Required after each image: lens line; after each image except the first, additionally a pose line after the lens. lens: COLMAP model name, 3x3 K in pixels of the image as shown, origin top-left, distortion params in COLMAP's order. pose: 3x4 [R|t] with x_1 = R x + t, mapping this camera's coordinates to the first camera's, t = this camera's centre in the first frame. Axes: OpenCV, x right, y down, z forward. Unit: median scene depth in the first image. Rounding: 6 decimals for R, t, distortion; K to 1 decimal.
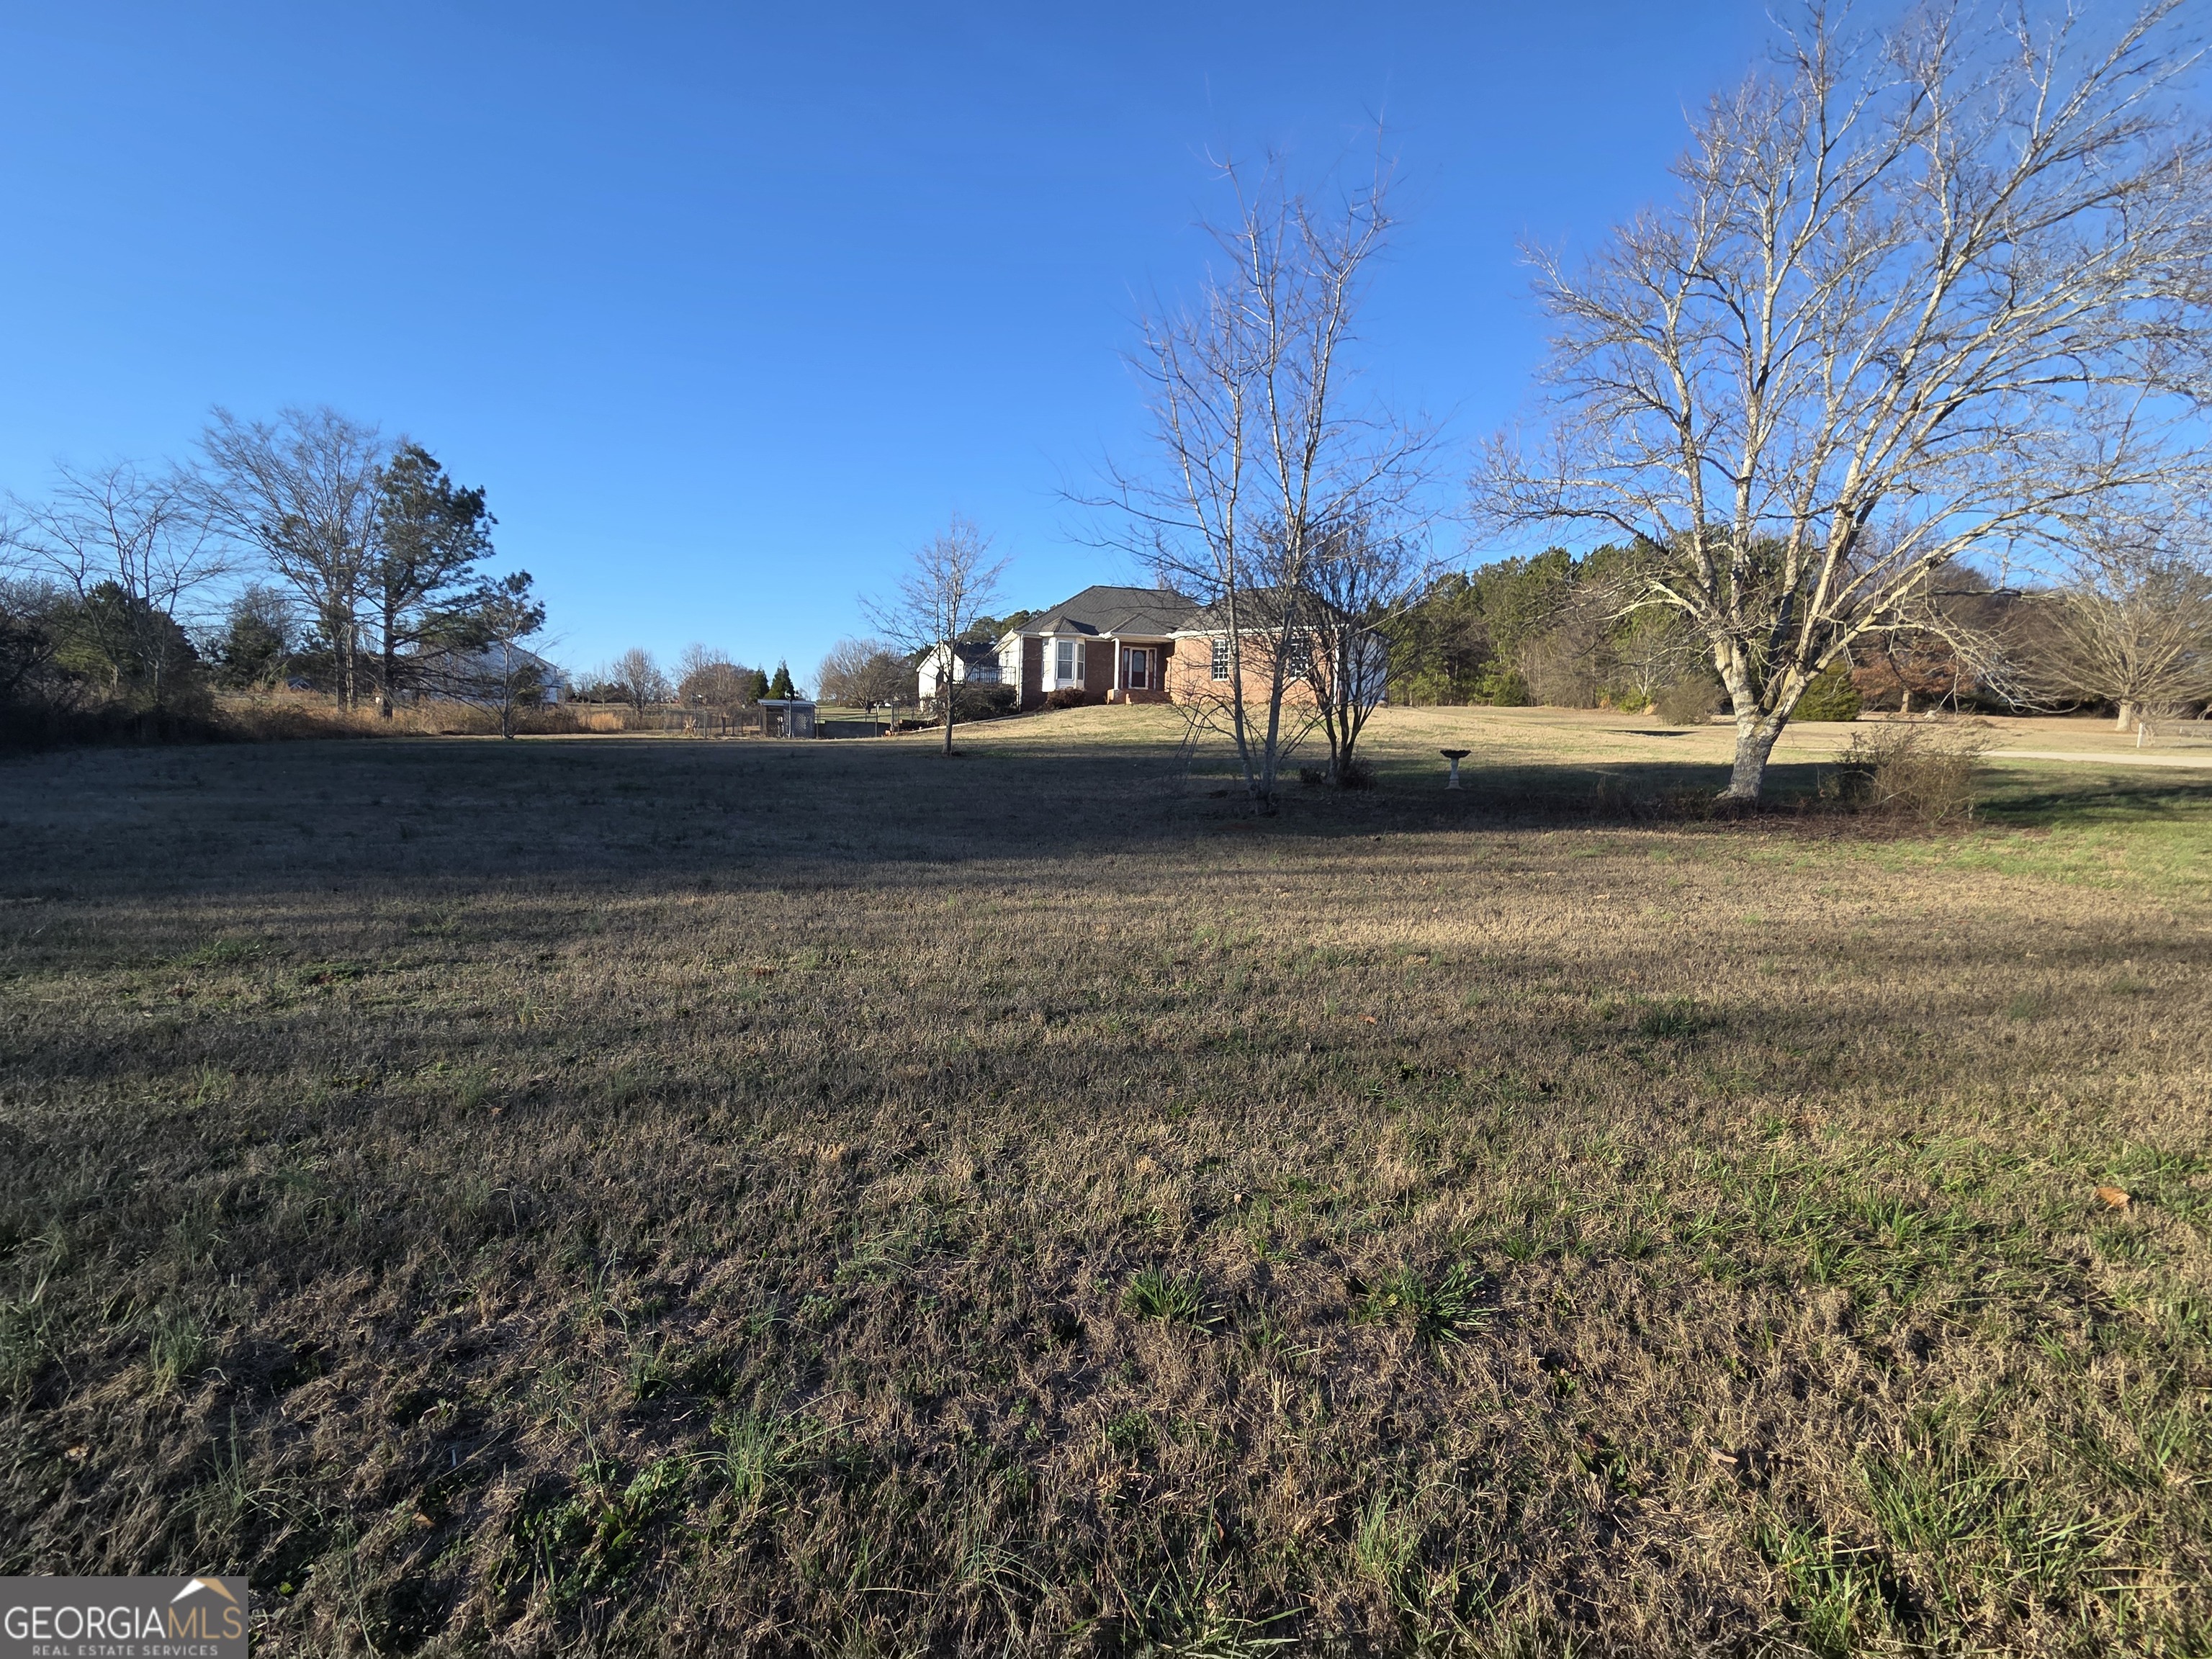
lens RADIAL K [[894.9, 0, 1103.9], [0, 894.9, 827.4], [0, 0, 1]] dist [0.001751, 0.000114]
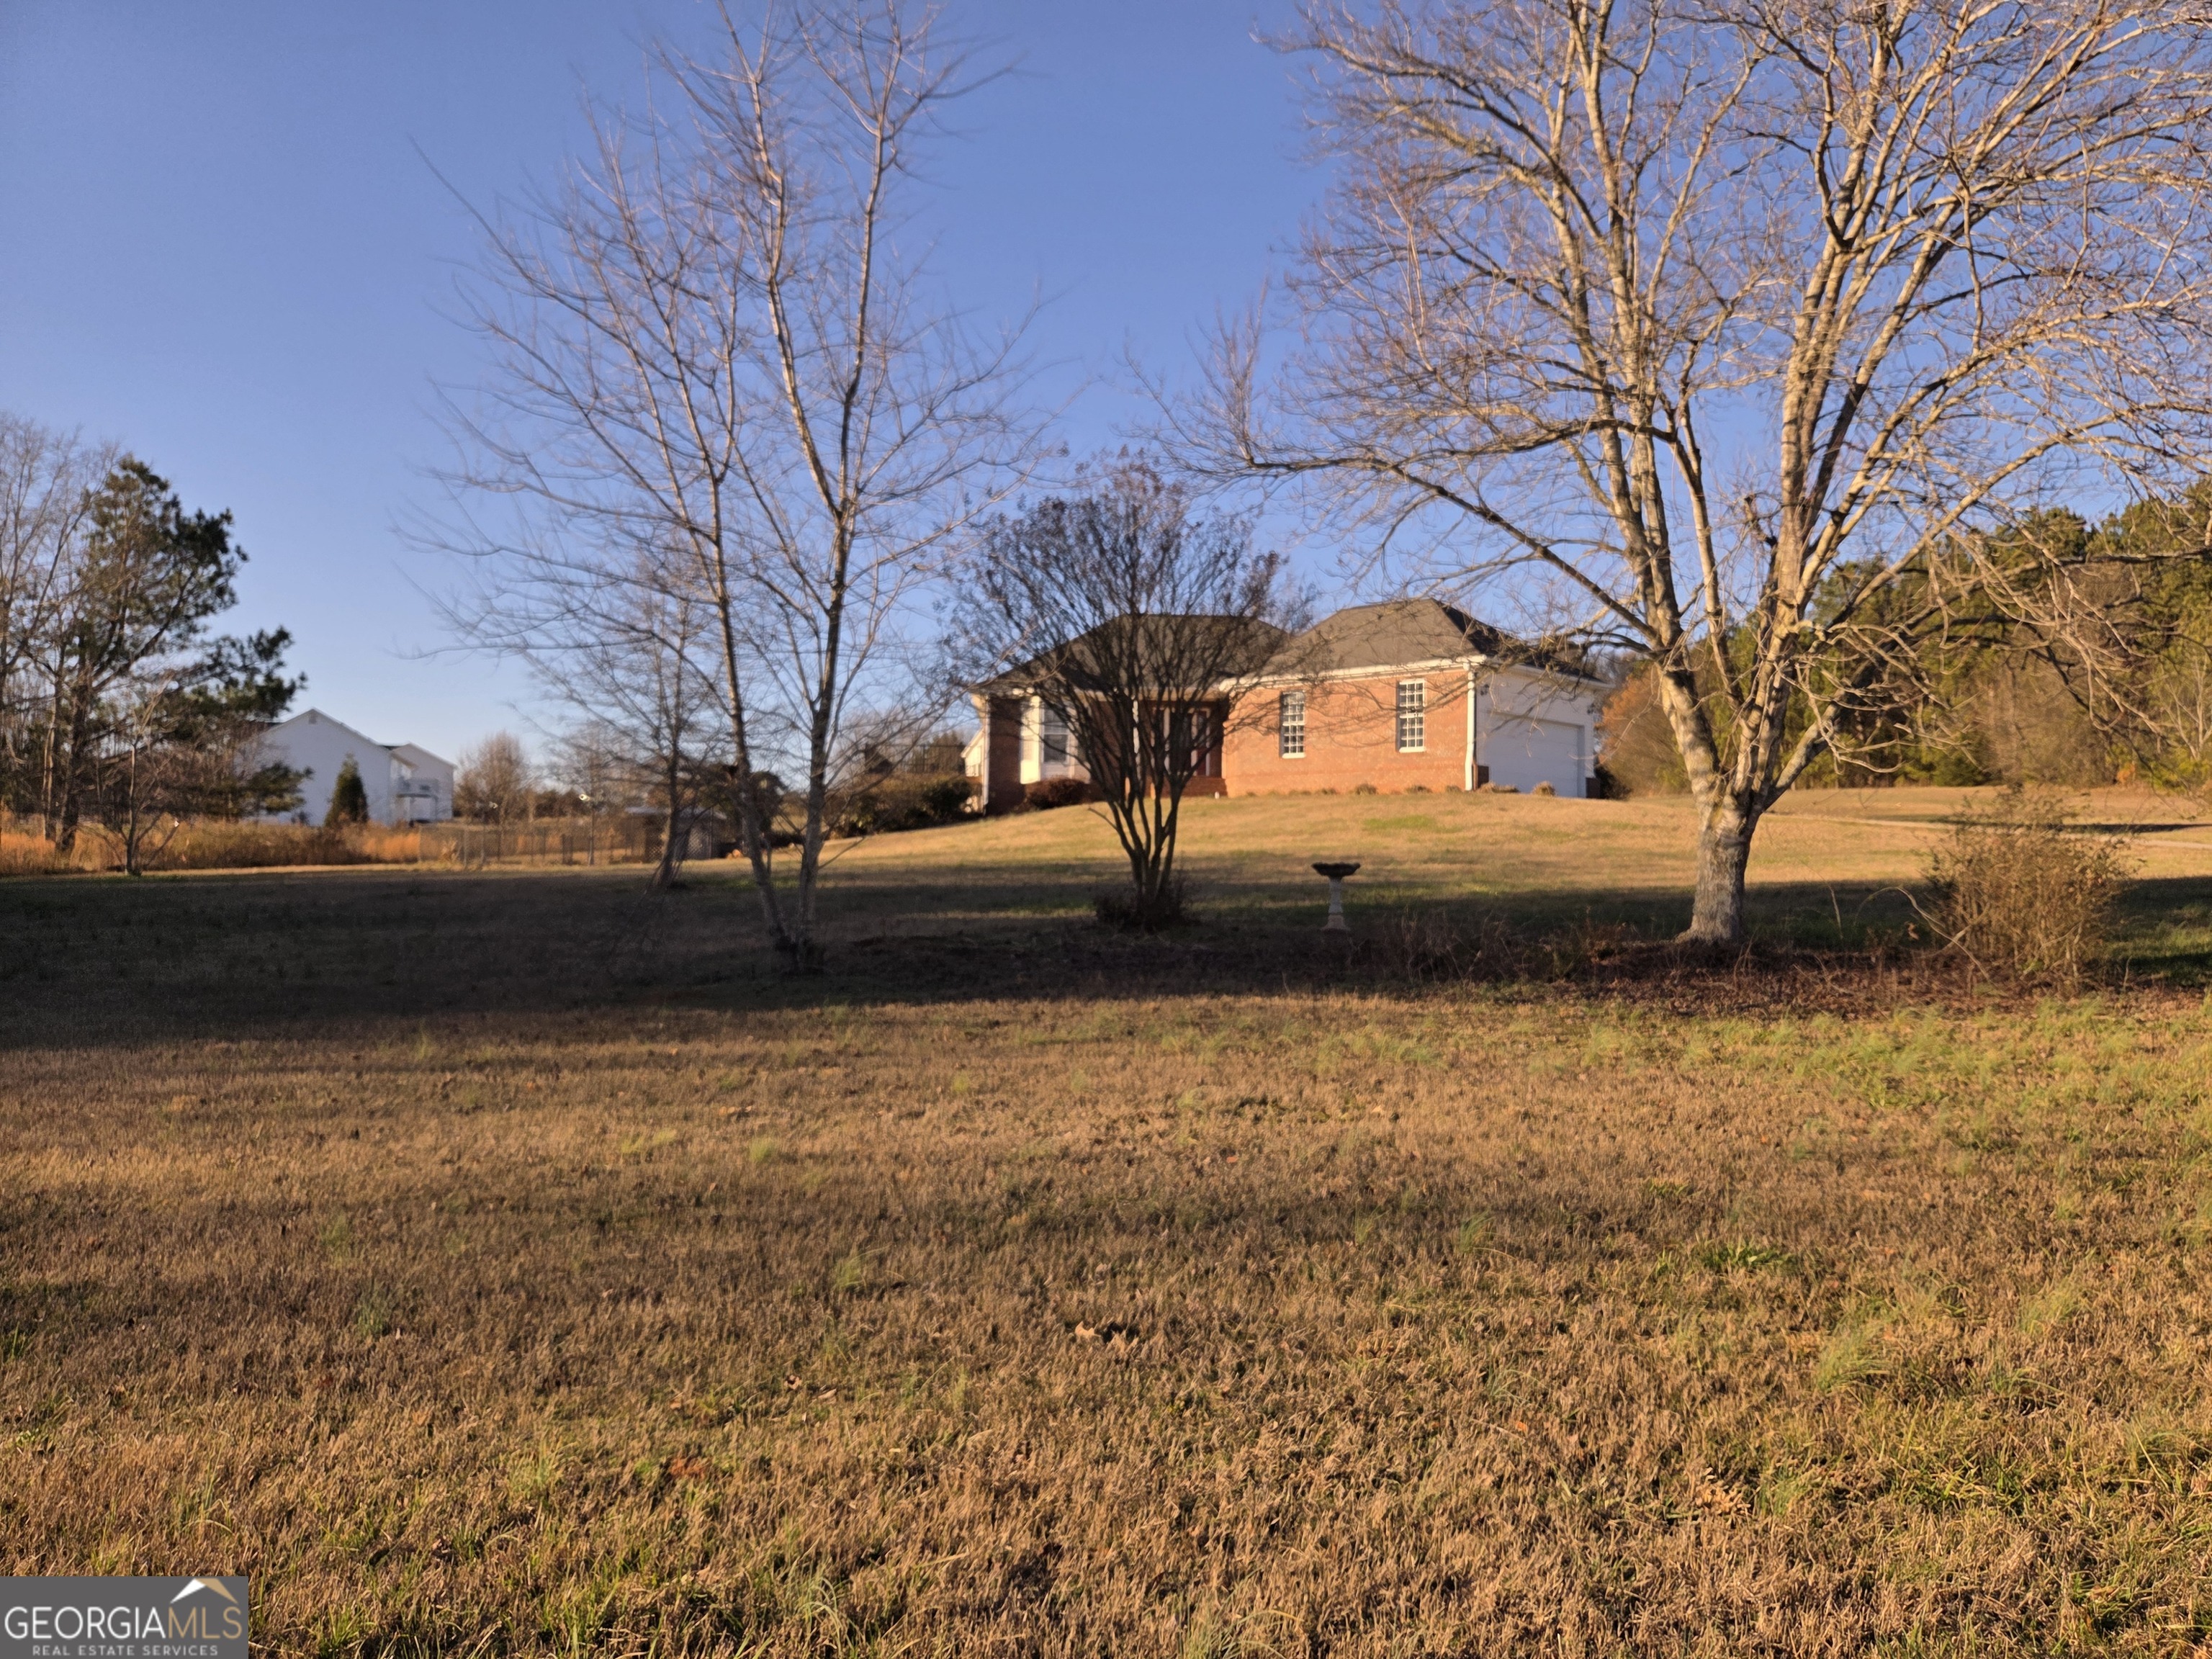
lens RADIAL K [[1470.0, 0, 1106.7], [0, 1470.0, 824.6], [0, 0, 1]] dist [0.039158, 0.000670]
pose [[0.987083, -0.021849, -0.158716, 0.153298], [0.002280, 0.992473, -0.122446, 0.002194], [0.160196, 0.120502, 0.979702, 0.012333]]
